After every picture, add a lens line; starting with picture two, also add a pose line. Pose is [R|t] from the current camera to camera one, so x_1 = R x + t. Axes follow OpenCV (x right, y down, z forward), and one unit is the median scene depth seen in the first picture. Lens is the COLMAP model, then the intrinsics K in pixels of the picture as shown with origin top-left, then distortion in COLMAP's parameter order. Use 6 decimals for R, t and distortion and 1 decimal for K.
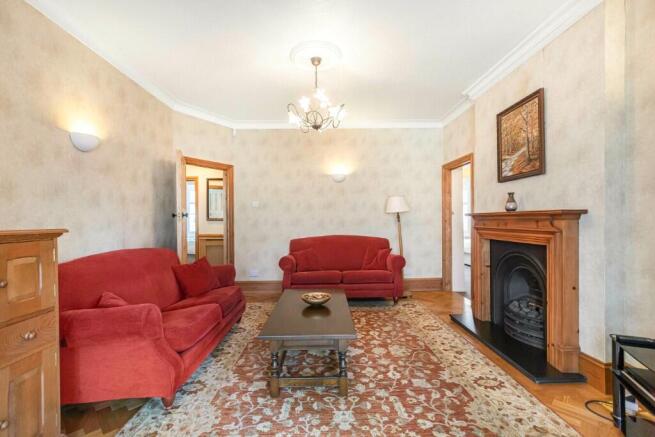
lens RADIAL K [[292.0, 0, 327.8], [0, 292.0, 220.7], [0, 0, 1]] dist [-0.001102, 0.000964]
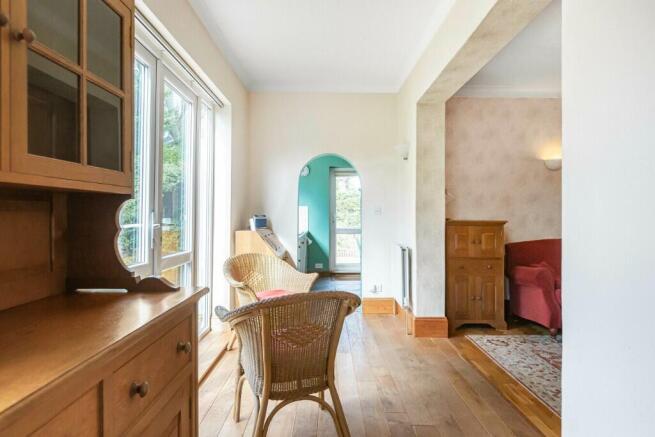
lens RADIAL K [[387.2, 0, 326.5], [0, 387.2, 214.3], [0, 0, 1]] dist [-0.004623, 0.000212]
pose [[-0.019058, 0.009035, -0.999778, 1.865212], [-0.006770, 0.999935, 0.009166, -0.033617], [0.999795, 0.006944, -0.018996, -0.206831]]
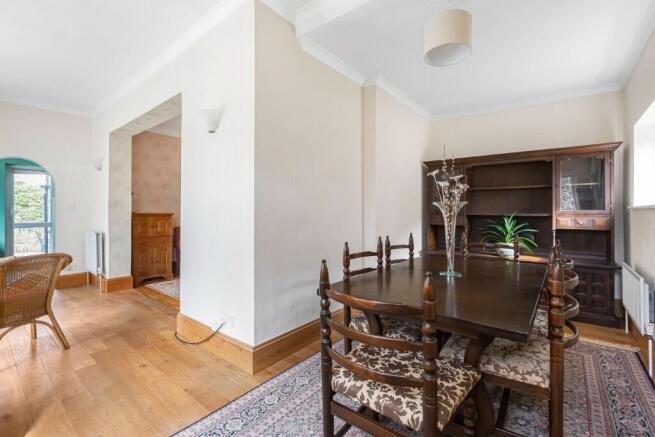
lens RADIAL K [[292.0, 0, 322.9], [0, 292.0, 207.6], [0, 0, 1]] dist [-0.001102, 0.000964]
pose [[0.751058, 0.005718, -0.660211, 2.741265], [-0.011023, 0.999932, -0.003879, -0.044799], [0.660144, 0.010191, 0.751070, -0.420857]]
